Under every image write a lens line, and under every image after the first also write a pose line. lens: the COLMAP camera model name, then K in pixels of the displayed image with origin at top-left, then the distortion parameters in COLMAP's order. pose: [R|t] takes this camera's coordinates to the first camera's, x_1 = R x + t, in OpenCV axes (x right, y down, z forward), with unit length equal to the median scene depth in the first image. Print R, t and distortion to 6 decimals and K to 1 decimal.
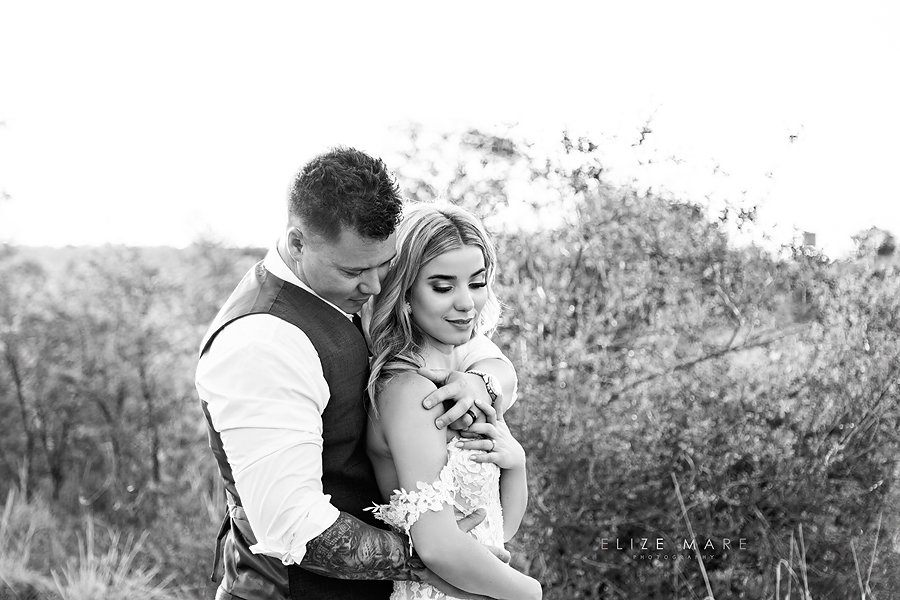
lens RADIAL K [[1978.3, 0, 450.0], [0, 1978.3, 300.0], [0, 0, 1]] dist [0.122777, 0.081840]
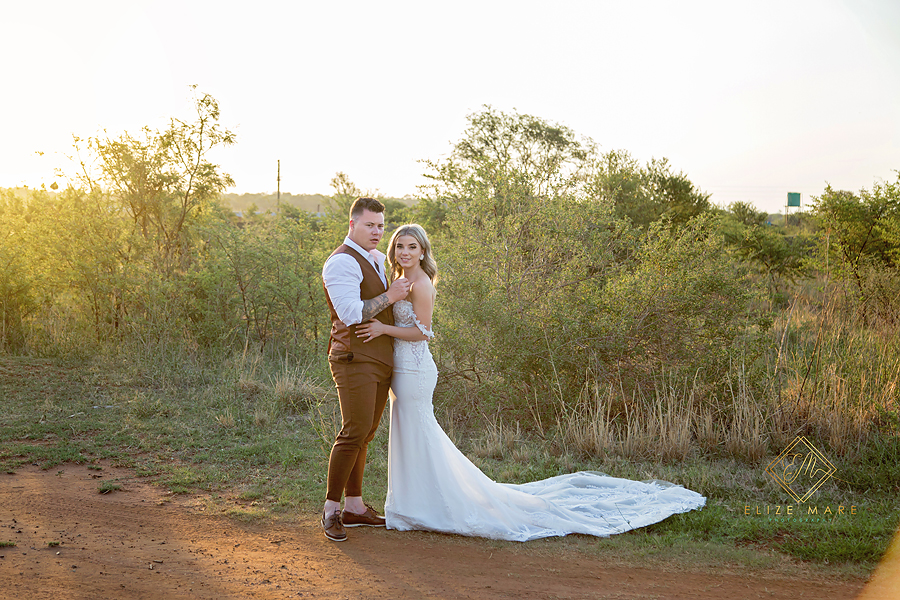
lens RADIAL K [[1489.0, 0, 452.1], [0, 1489.0, 290.6], [0, 0, 1]] dist [0.242383, -1.348312]
pose [[0.998386, 0.010772, -0.055757, 0.075327], [-0.008780, 0.999319, 0.035847, -0.012600], [0.056105, -0.035300, 0.997801, -0.519116]]
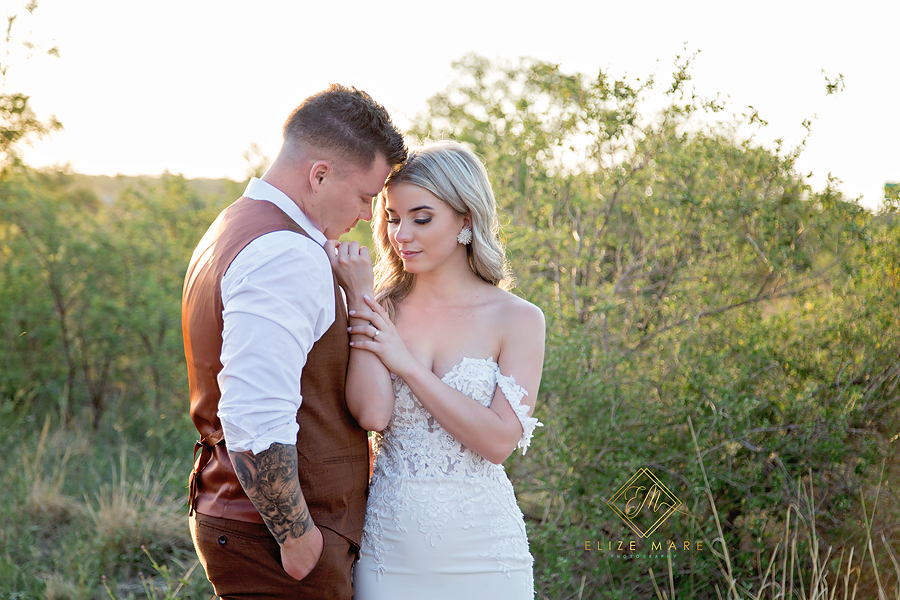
lens RADIAL K [[2043.8, 0, 450.0], [0, 2043.8, 300.0], [0, 0, 1]] dist [0.244170, -0.086850]
pose [[0.999041, 0.029389, -0.032464, 0.016624], [-0.028471, 0.999191, 0.028397, 0.000870], [0.033272, -0.027445, 0.999069, -0.040944]]
